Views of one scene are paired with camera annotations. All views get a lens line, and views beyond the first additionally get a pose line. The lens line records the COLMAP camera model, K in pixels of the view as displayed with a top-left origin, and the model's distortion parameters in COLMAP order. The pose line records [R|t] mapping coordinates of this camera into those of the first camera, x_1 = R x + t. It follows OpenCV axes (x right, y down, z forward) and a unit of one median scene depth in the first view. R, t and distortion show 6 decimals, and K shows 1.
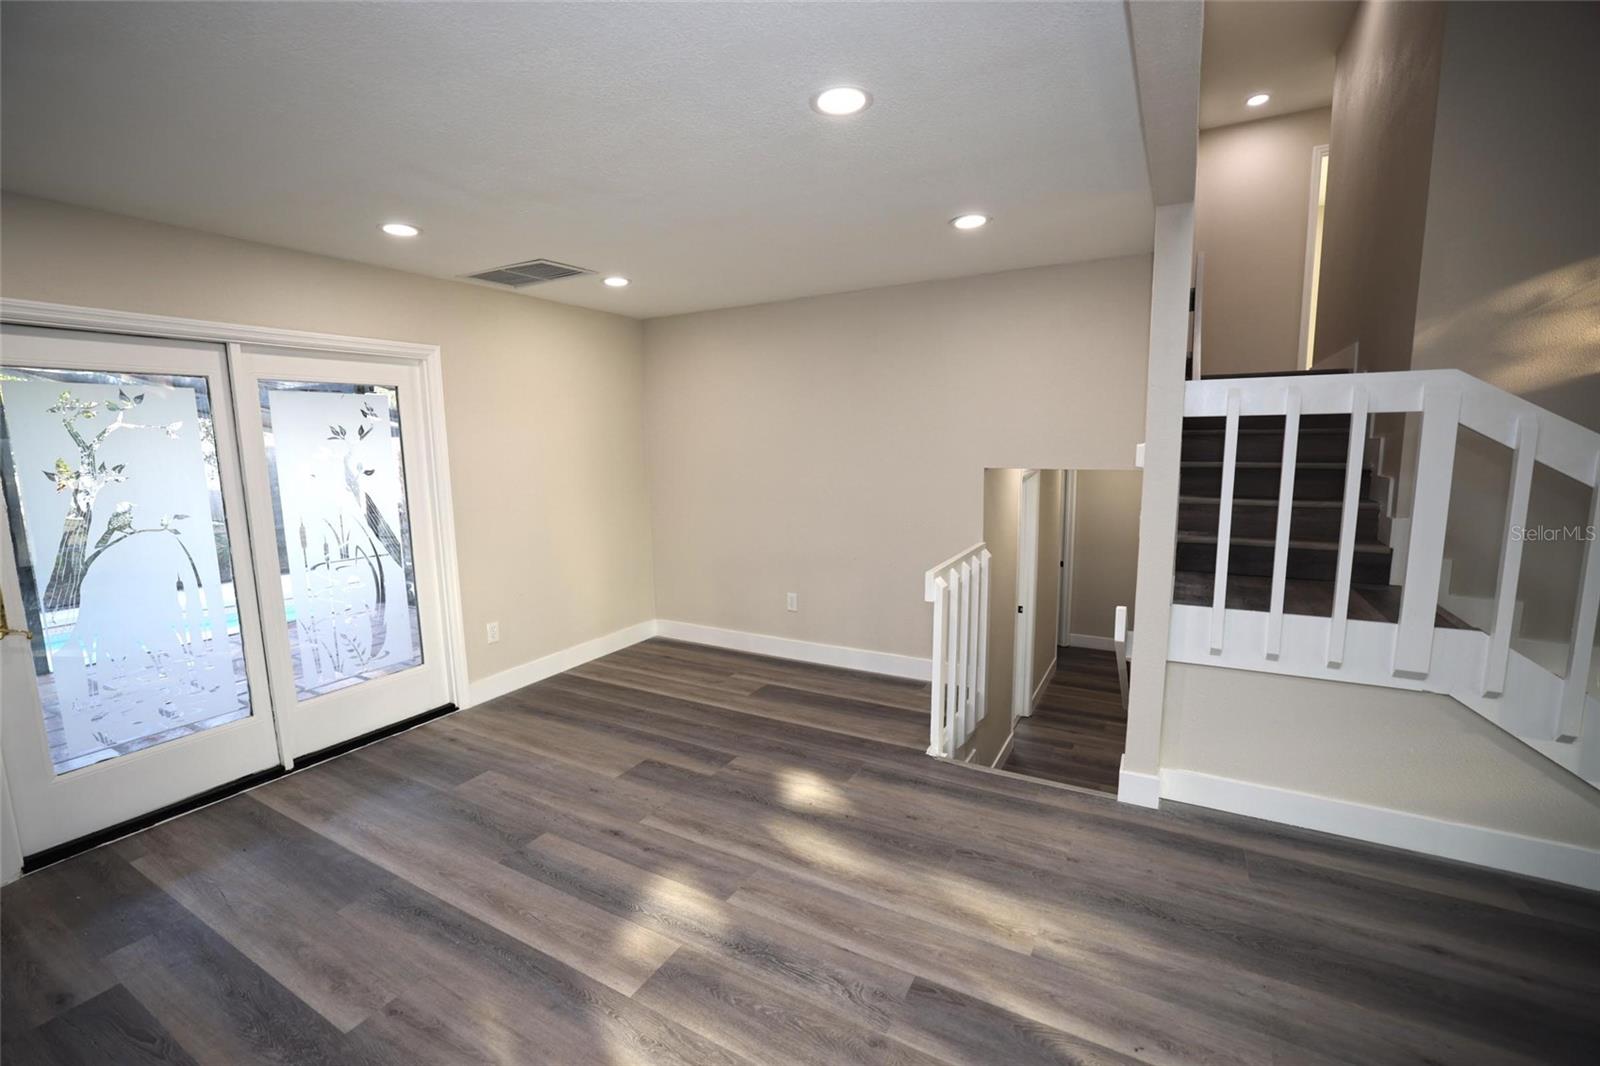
lens RADIAL K [[685.6, 0, 786.1], [0, 685.6, 536.5], [0, 0, 1]] dist [-0.041437, 0.012265]
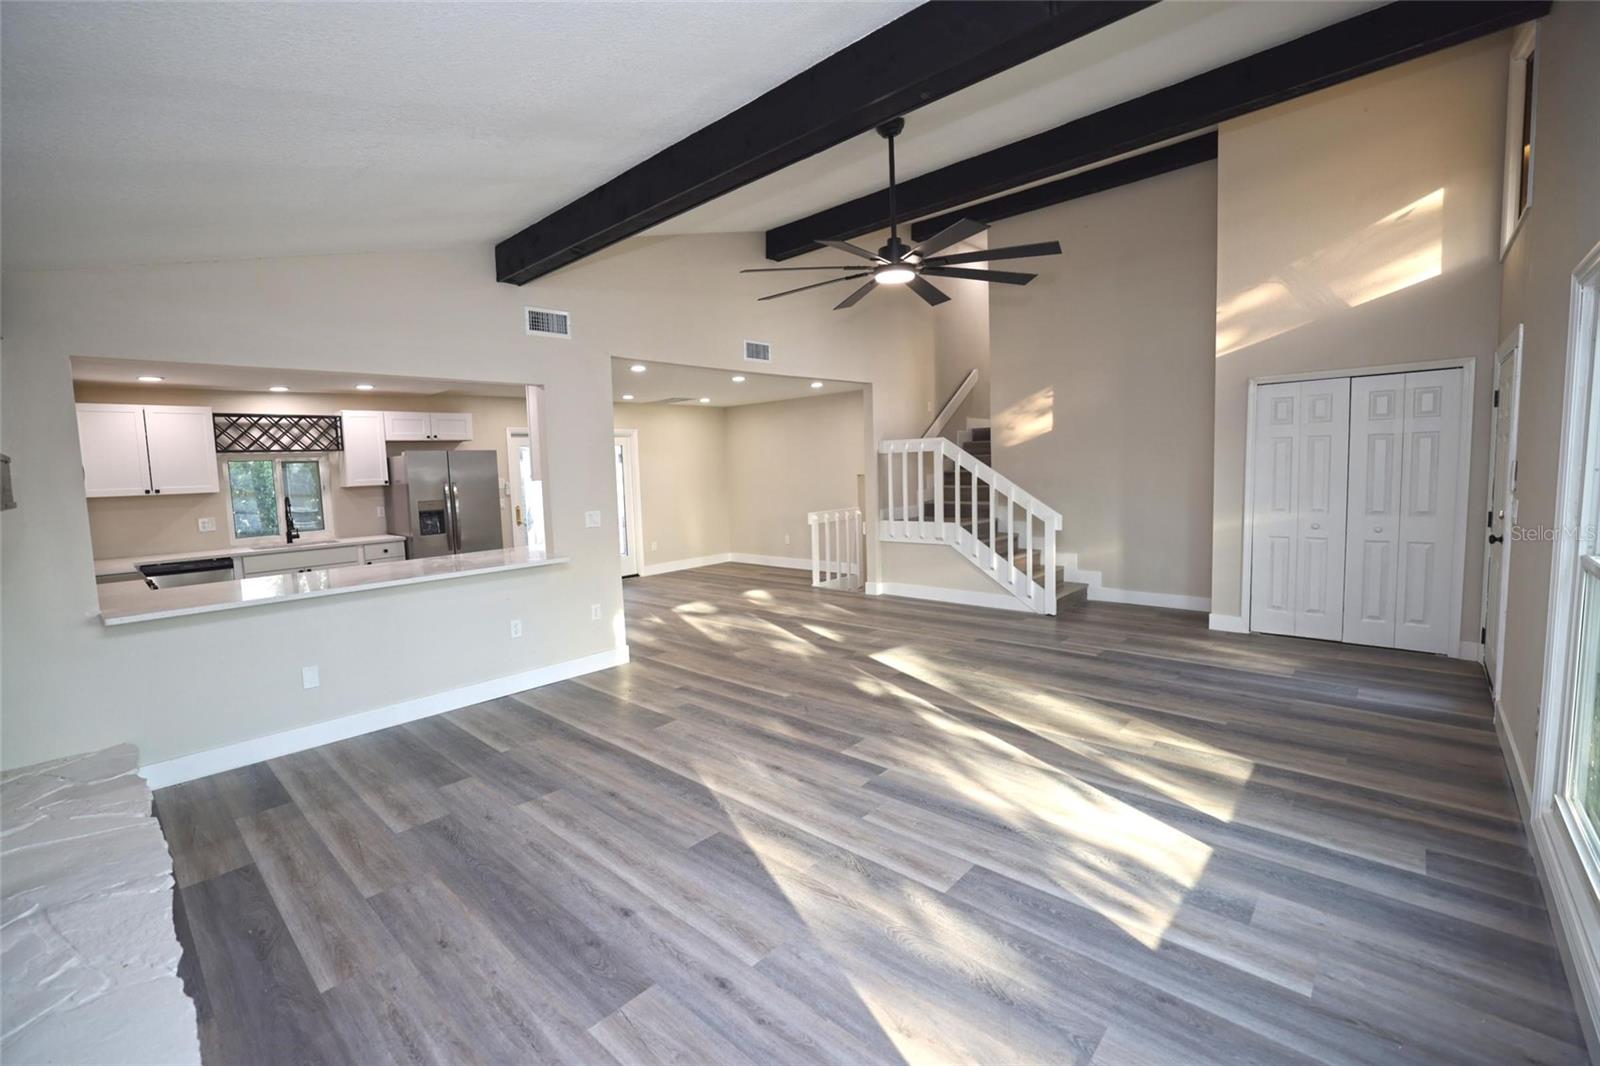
lens RADIAL K [[685.6, 0, 773.6], [0, 685.6, 521.9], [0, 0, 1]] dist [-0.041437, 0.012265]
pose [[0.970661, 0.001905, -0.240445, 0.703275], [-0.014683, 0.998572, -0.051363, 0.222510], [0.240003, 0.053387, 0.969303, -1.569178]]
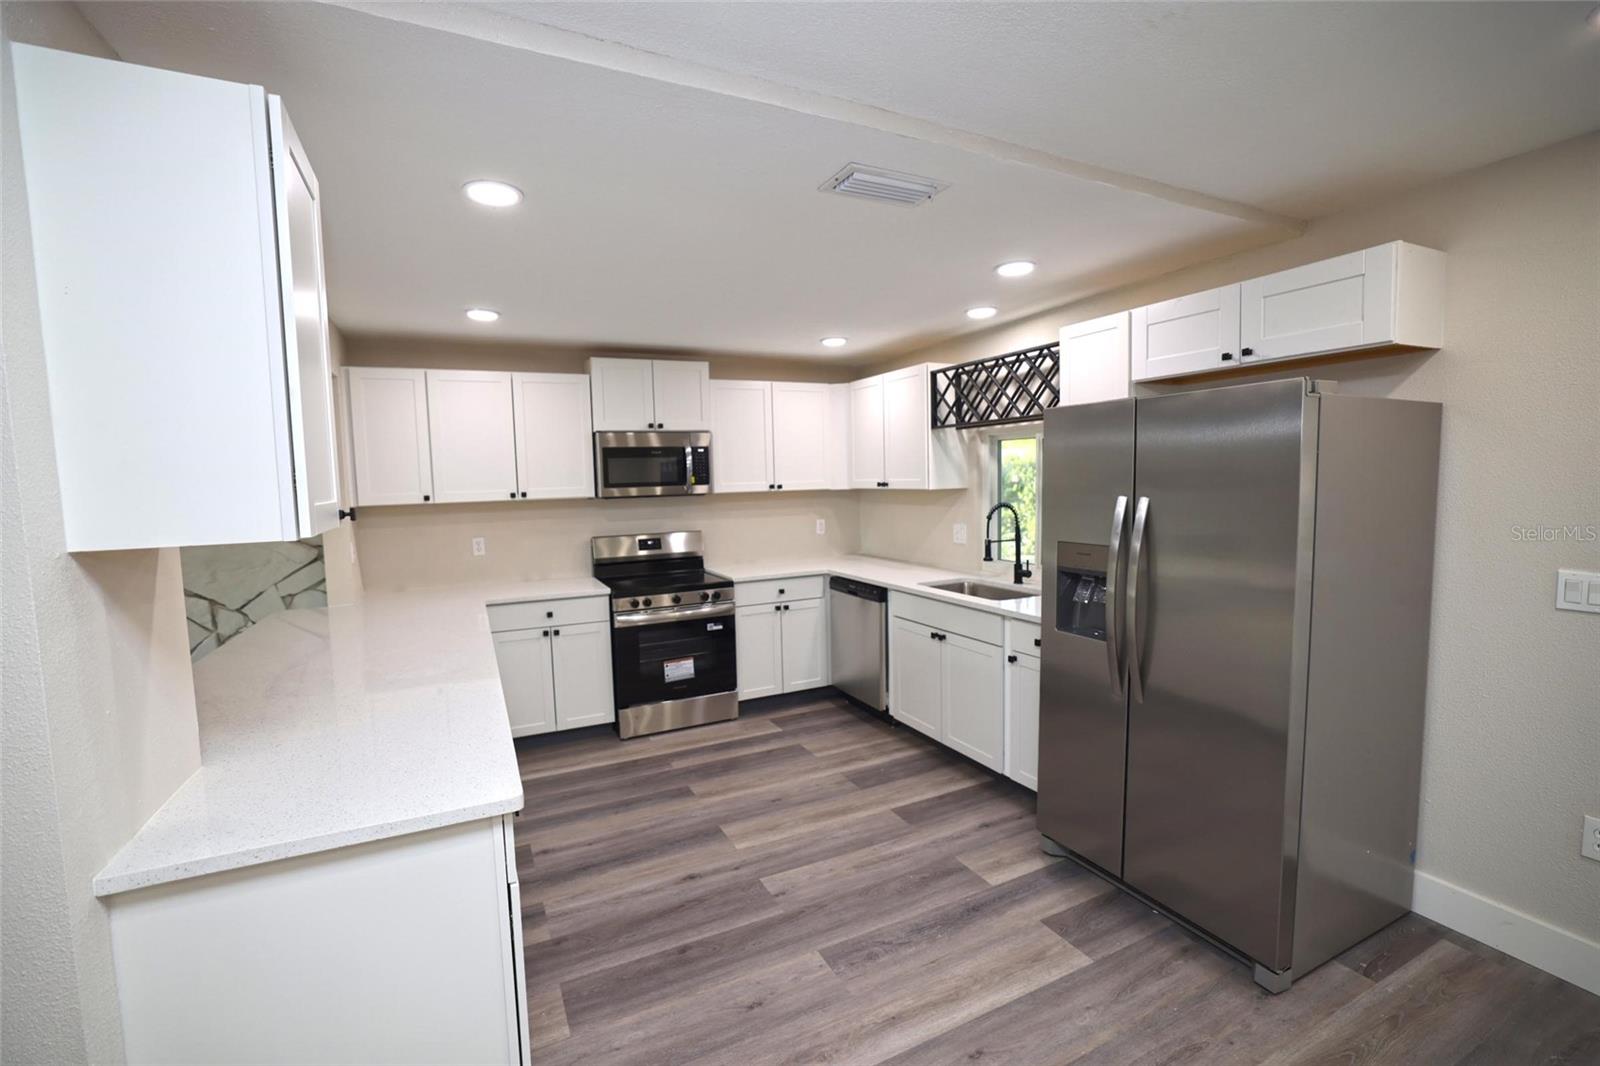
lens RADIAL K [[685.6, 0, 787.2], [0, 685.6, 532.8], [0, 0, 1]] dist [-0.041437, 0.012265]
pose [[-0.563920, 0.096003, -0.820230, -0.032074], [-0.083271, 0.981548, 0.172134, -0.053988], [0.821621, 0.165371, -0.545520, 0.374886]]
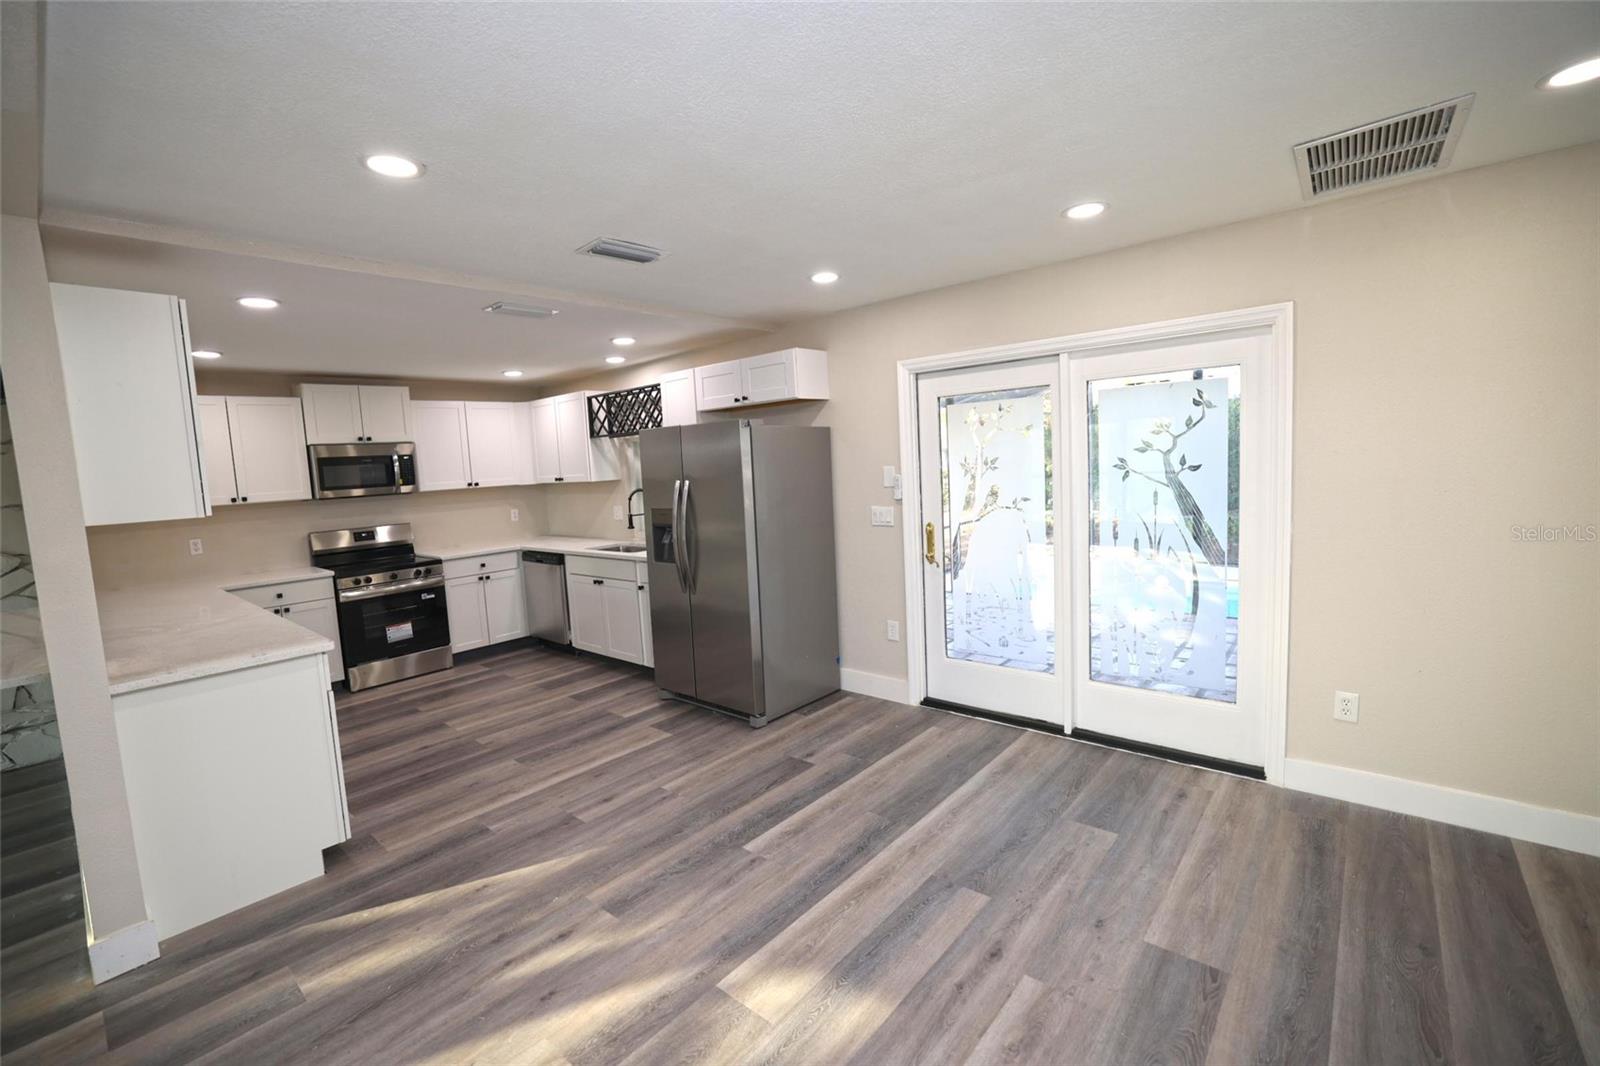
lens RADIAL K [[685.6, 0, 778.6], [0, 685.6, 525.3], [0, 0, 1]] dist [-0.041437, 0.012265]
pose [[-0.204414, 0.119220, -0.971597, 0.404286], [-0.081256, 0.987064, 0.138213, -0.108447], [0.975506, 0.107201, -0.192083, 0.712373]]
